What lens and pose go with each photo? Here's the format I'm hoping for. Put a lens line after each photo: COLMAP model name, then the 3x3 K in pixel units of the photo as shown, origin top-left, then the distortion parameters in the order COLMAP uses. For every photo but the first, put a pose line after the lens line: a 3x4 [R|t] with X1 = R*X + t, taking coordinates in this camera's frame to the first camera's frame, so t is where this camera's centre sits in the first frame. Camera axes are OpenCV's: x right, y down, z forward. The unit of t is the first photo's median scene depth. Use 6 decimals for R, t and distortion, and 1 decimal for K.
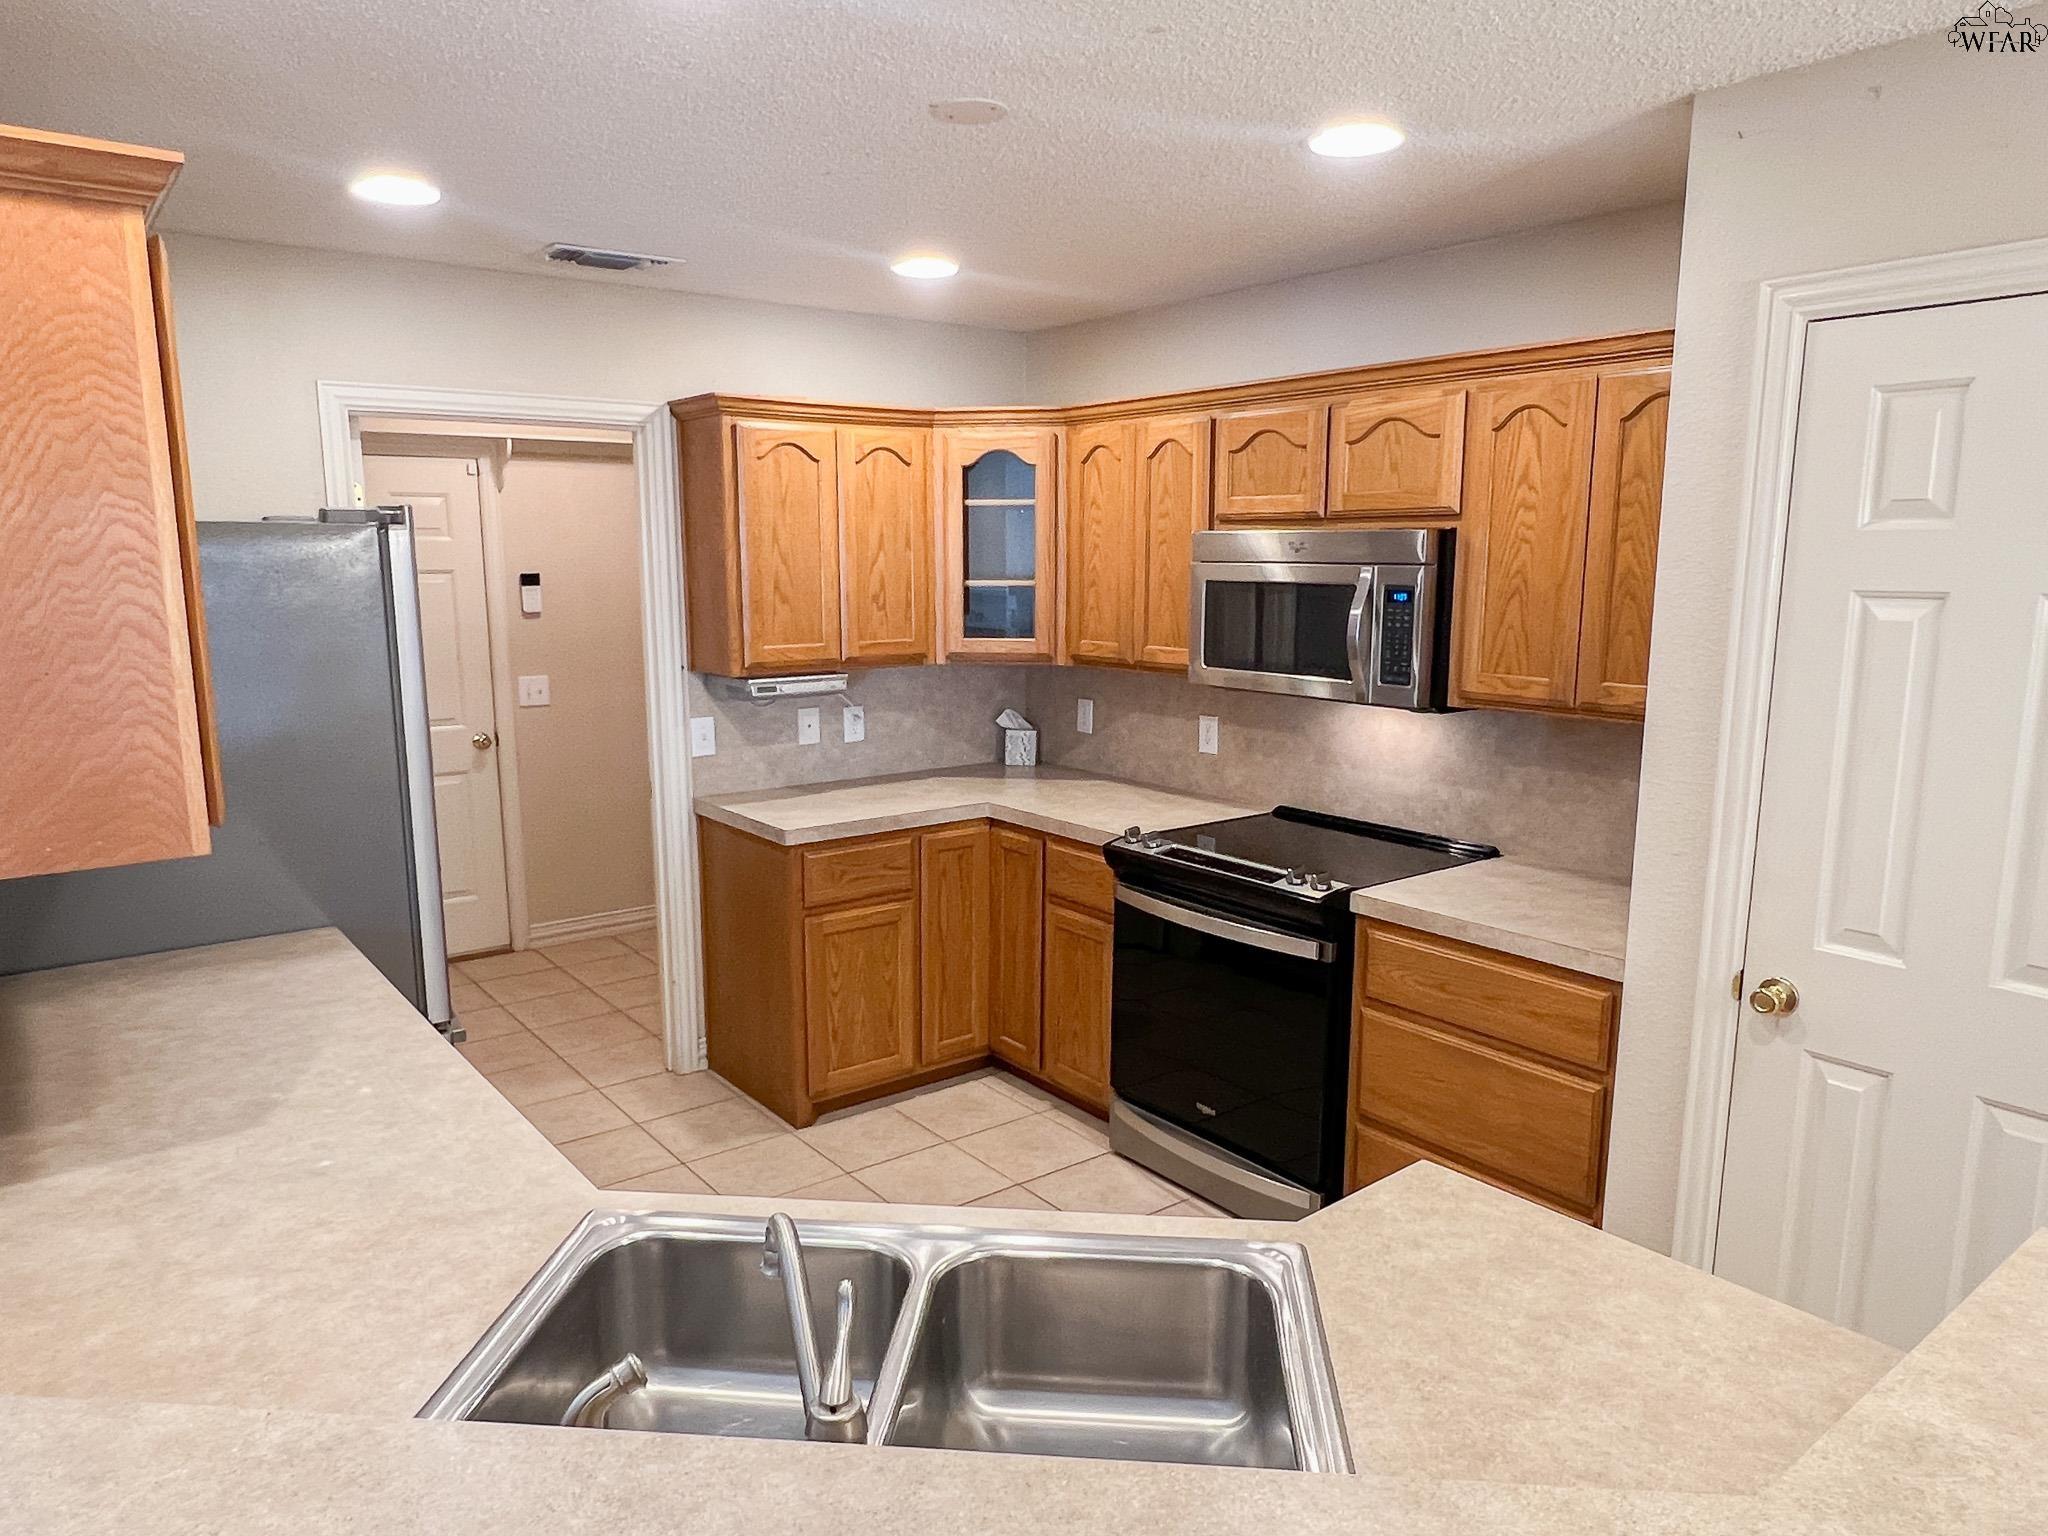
lens RADIAL K [[1346.5, 0, 1025.6], [0, 1346.5, 779.0], [0, 0, 1]] dist [0.005354, 0.000749]
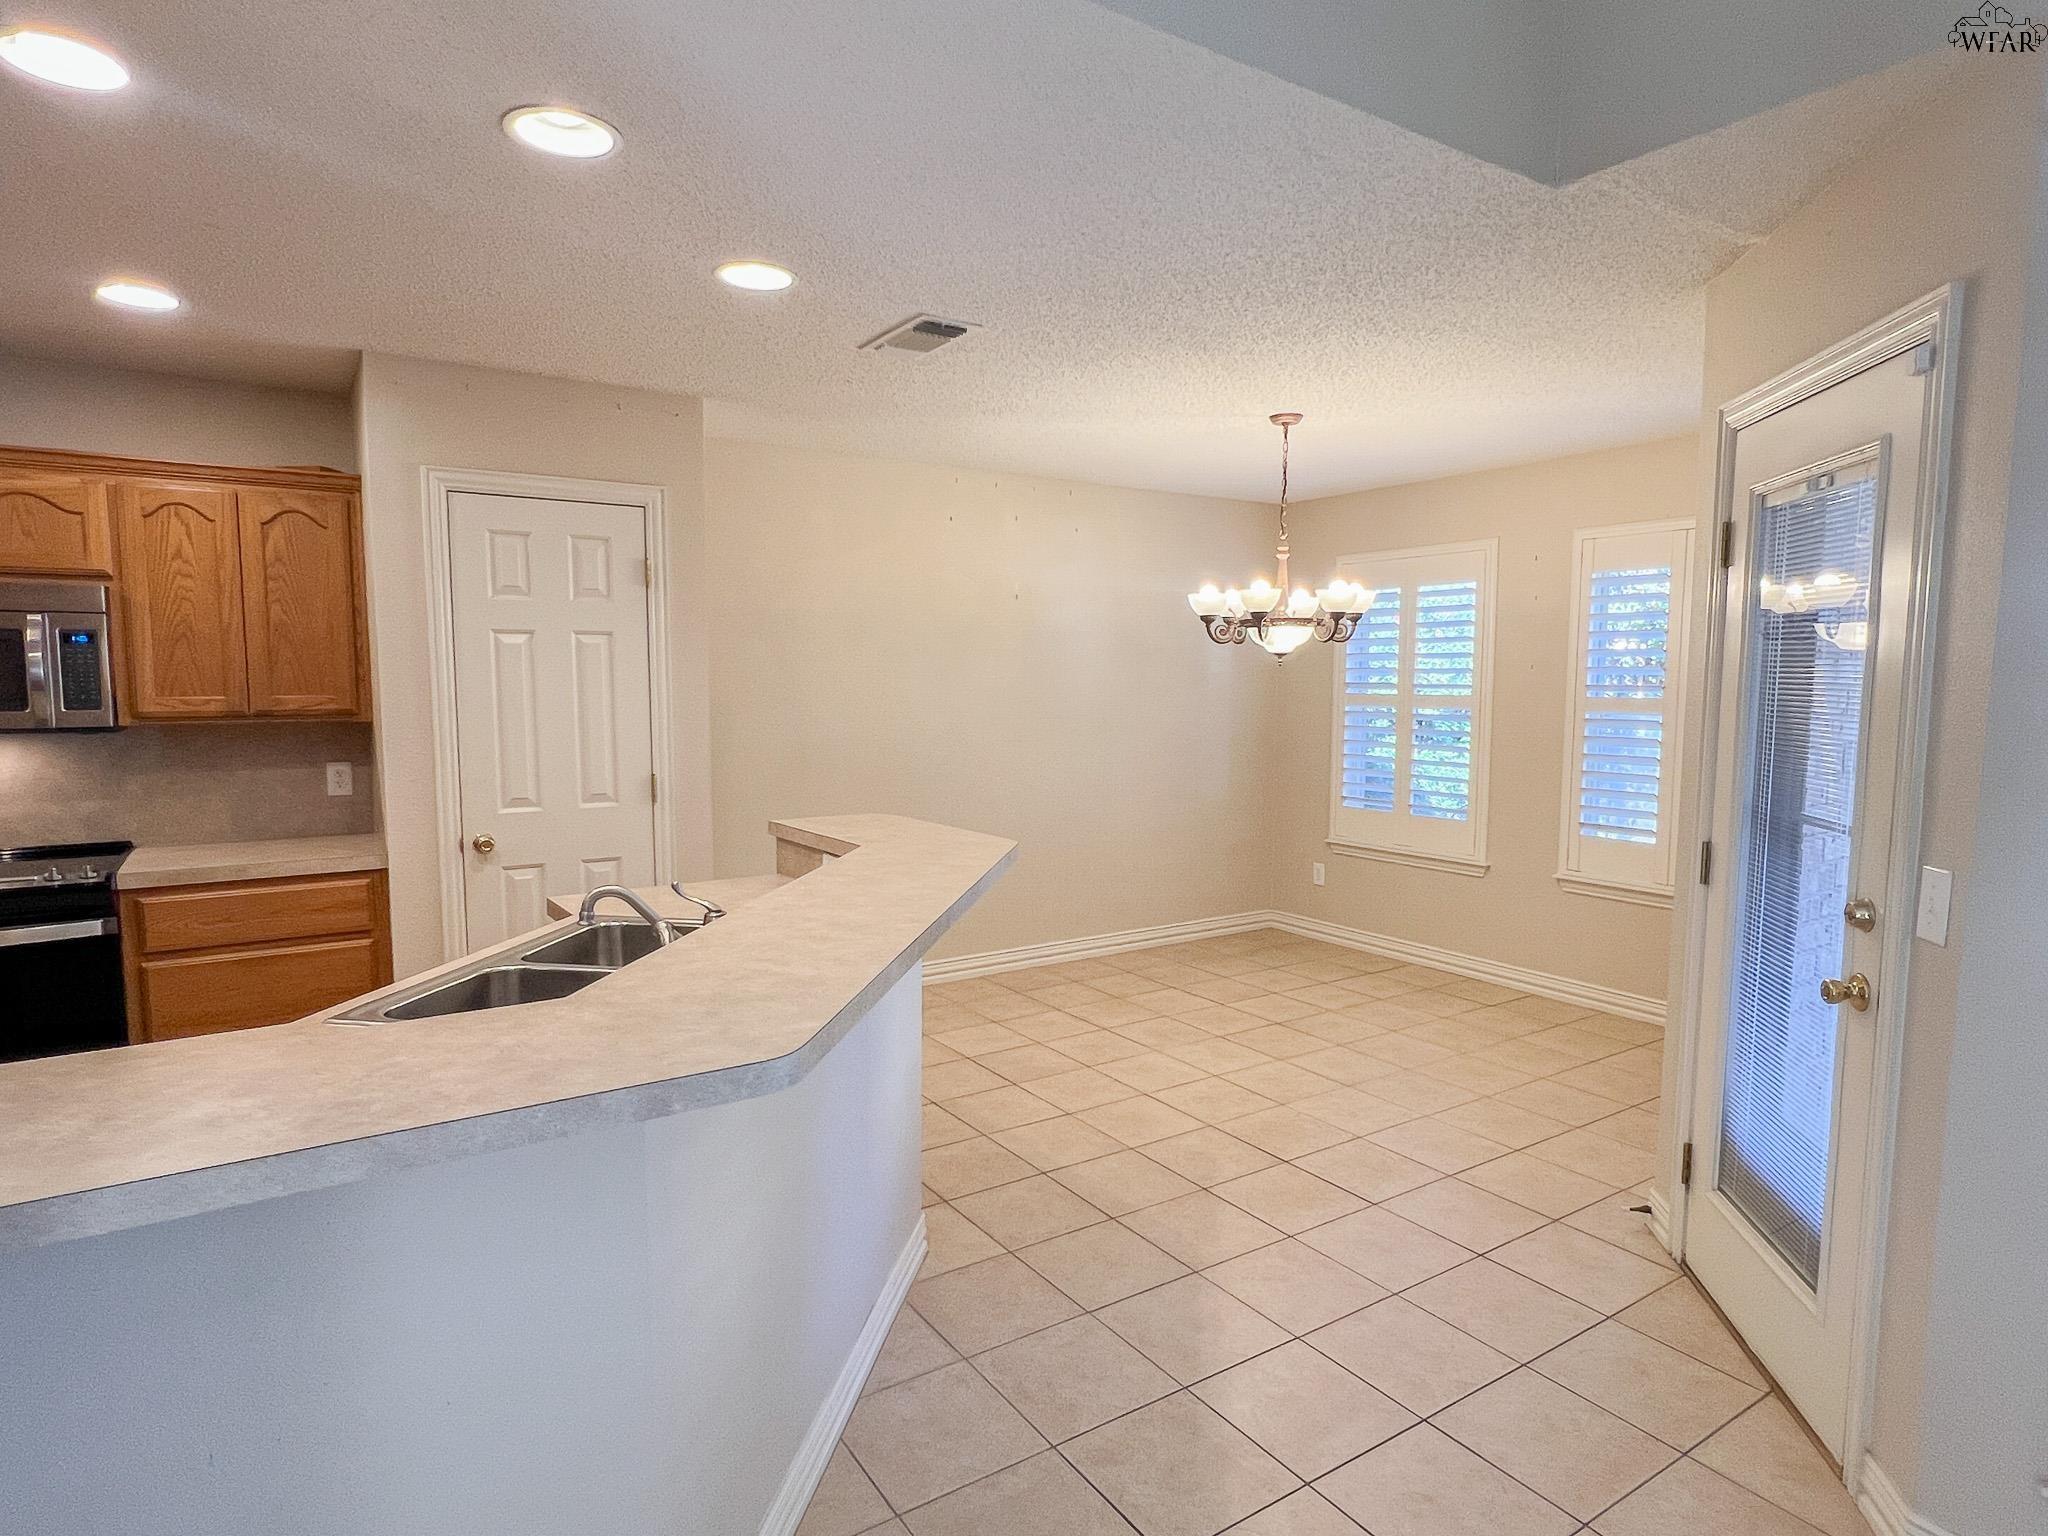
lens RADIAL K [[1138.8, 0, 1025.2], [0, 1138.8, 773.5], [0, 0, 1]] dist [-0.002838, -0.000947]
pose [[0.079846, -0.087018, 0.993002, -0.749157], [0.165621, 0.983494, 0.072867, 0.058396], [-0.982952, 0.158644, 0.092940, 0.070949]]
